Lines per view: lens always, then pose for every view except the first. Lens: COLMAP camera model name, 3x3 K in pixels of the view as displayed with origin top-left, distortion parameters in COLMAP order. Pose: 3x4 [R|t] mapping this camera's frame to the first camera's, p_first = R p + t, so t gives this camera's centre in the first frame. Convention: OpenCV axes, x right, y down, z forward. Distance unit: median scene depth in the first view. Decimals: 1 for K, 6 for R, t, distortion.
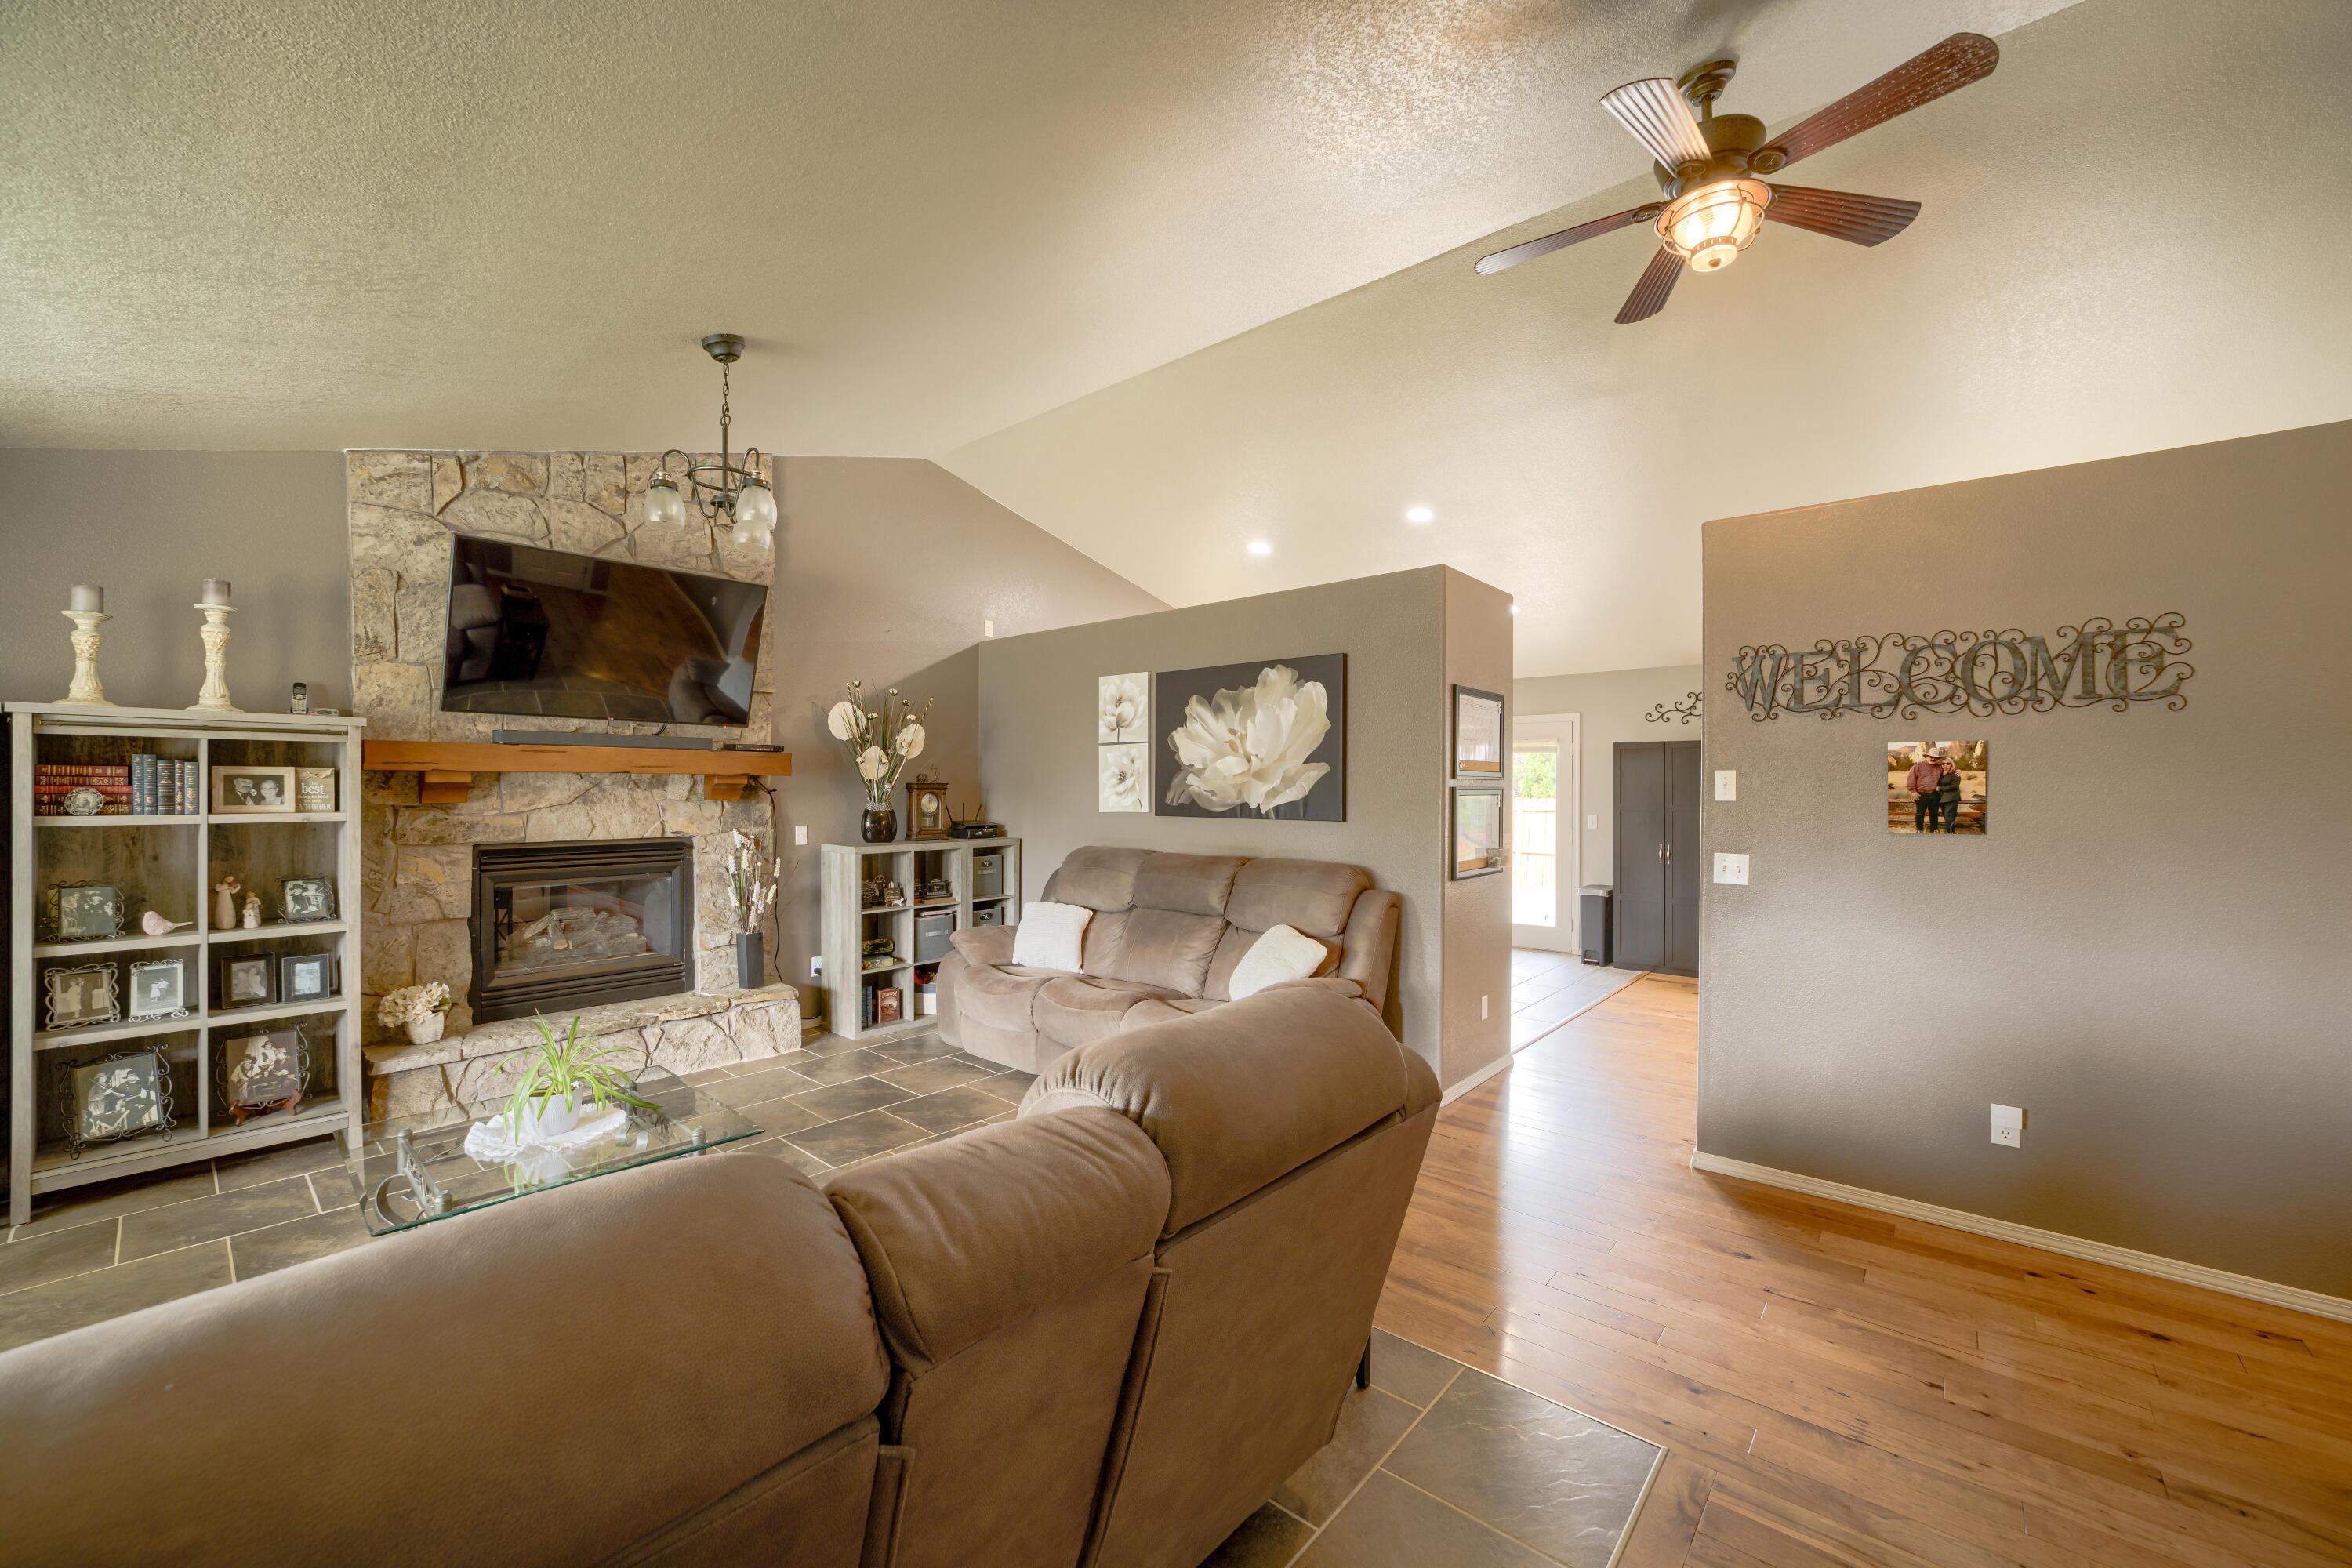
lens RADIAL K [[916.5, 0, 1178.0], [0, 916.5, 791.0], [0, 0, 1]] dist [-0.036425, 0.007975]
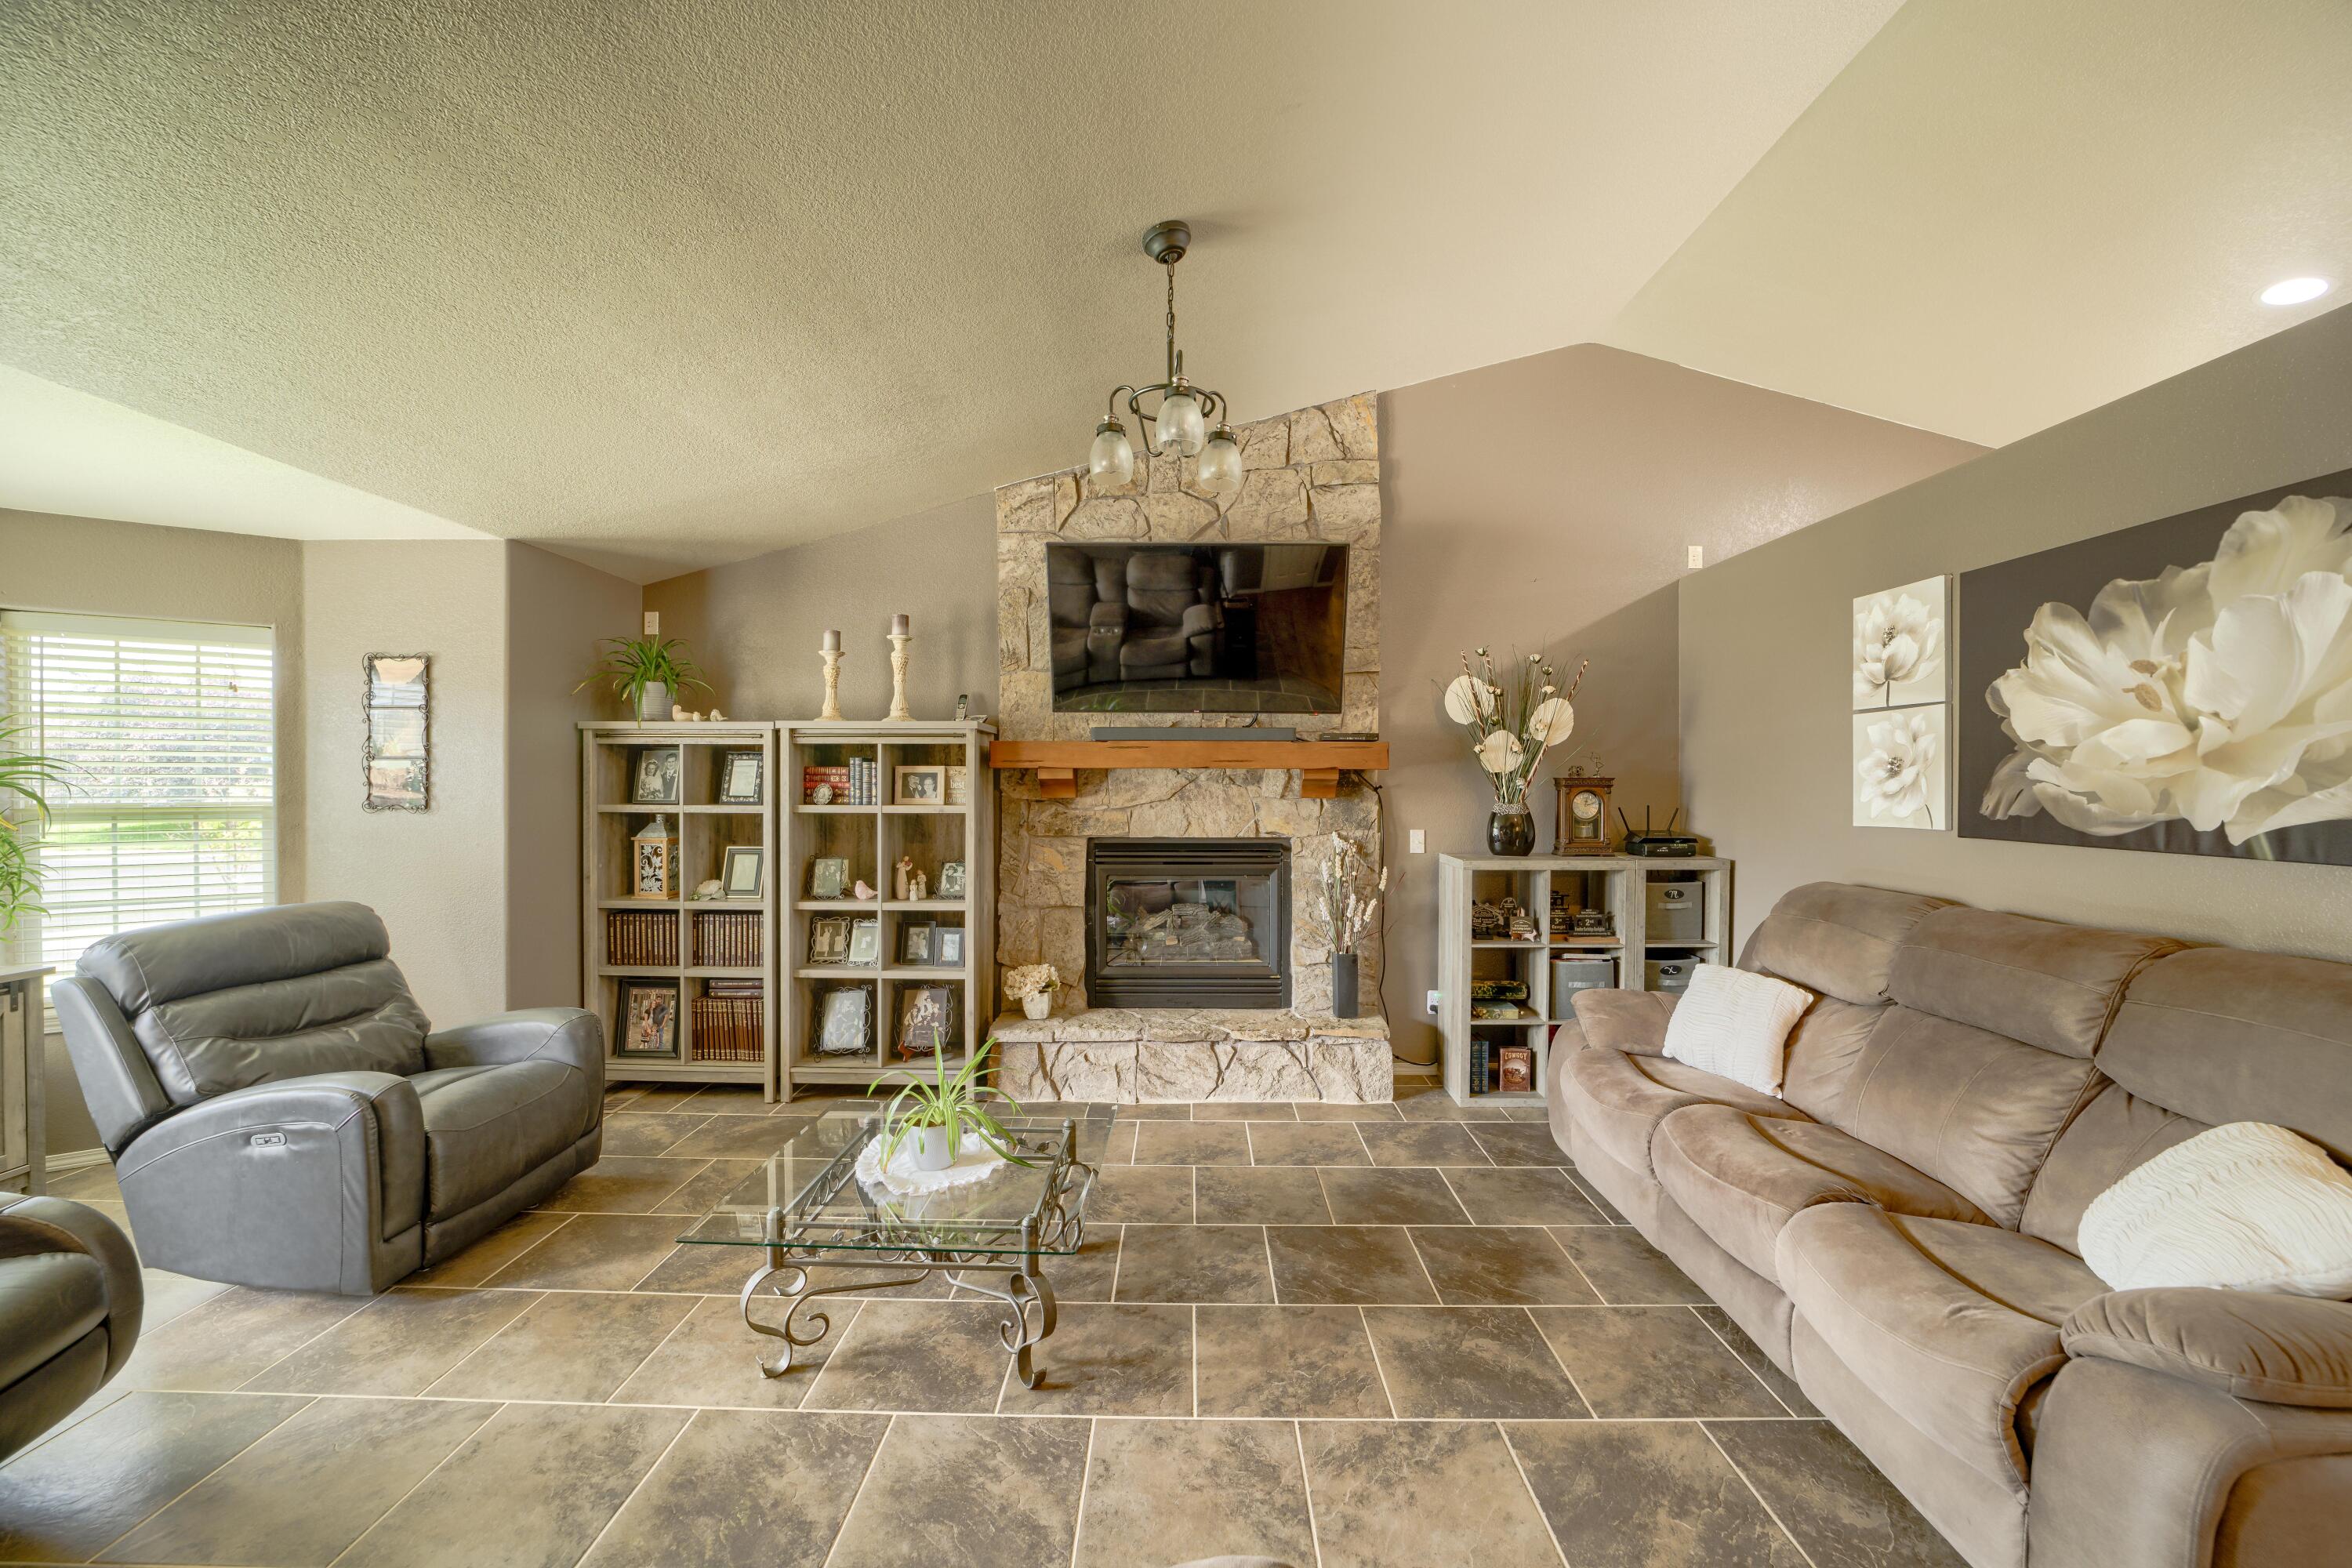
lens RADIAL K [[916.5, 0, 1173.1], [0, 916.5, 788.2], [0, 0, 1]] dist [-0.036425, 0.007975]
pose [[0.642105, 0.005781, -0.766595, 0.092604], [-0.003527, 0.999983, 0.004587, -0.003194], [0.766609, -0.000241, 0.642115, 0.343172]]
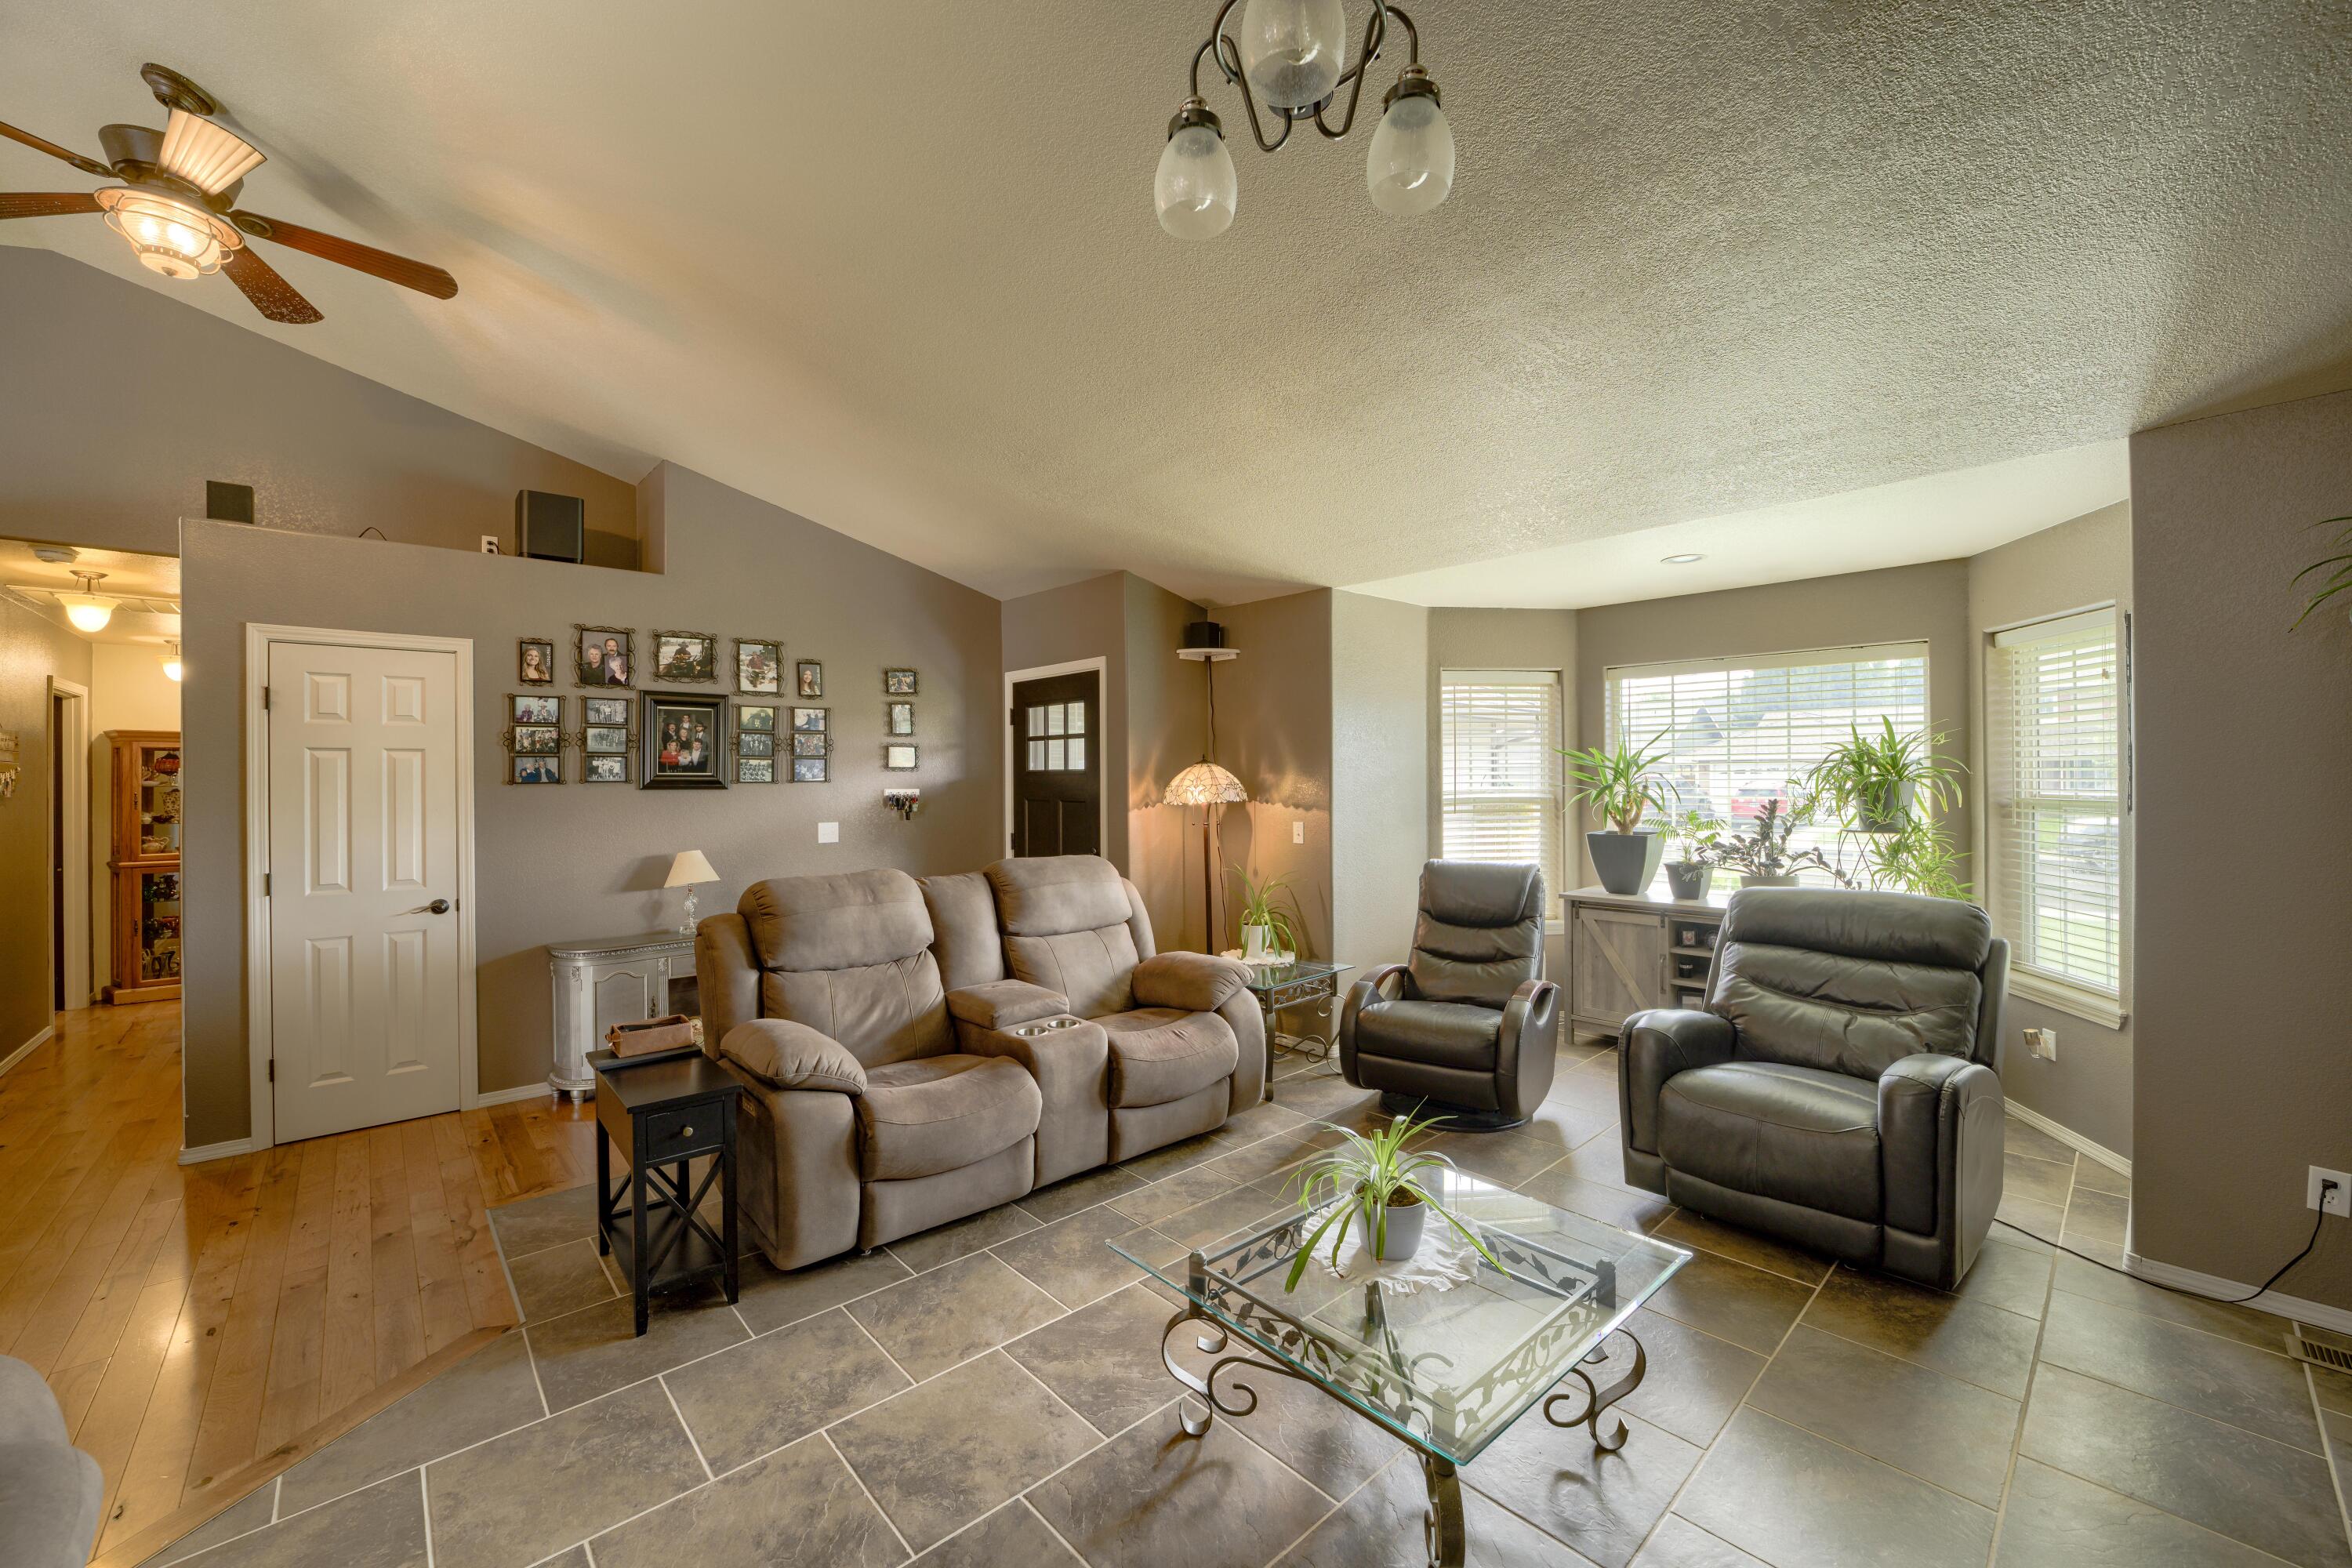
lens RADIAL K [[916.5, 0, 1185.0], [0, 916.5, 771.1], [0, 0, 1]] dist [-0.036425, 0.007975]
pose [[-0.993347, 0.005811, 0.115016, -0.356669], [0.005624, 0.999982, -0.001952, -0.008644], [-0.115026, -0.001292, -0.993362, 1.017884]]
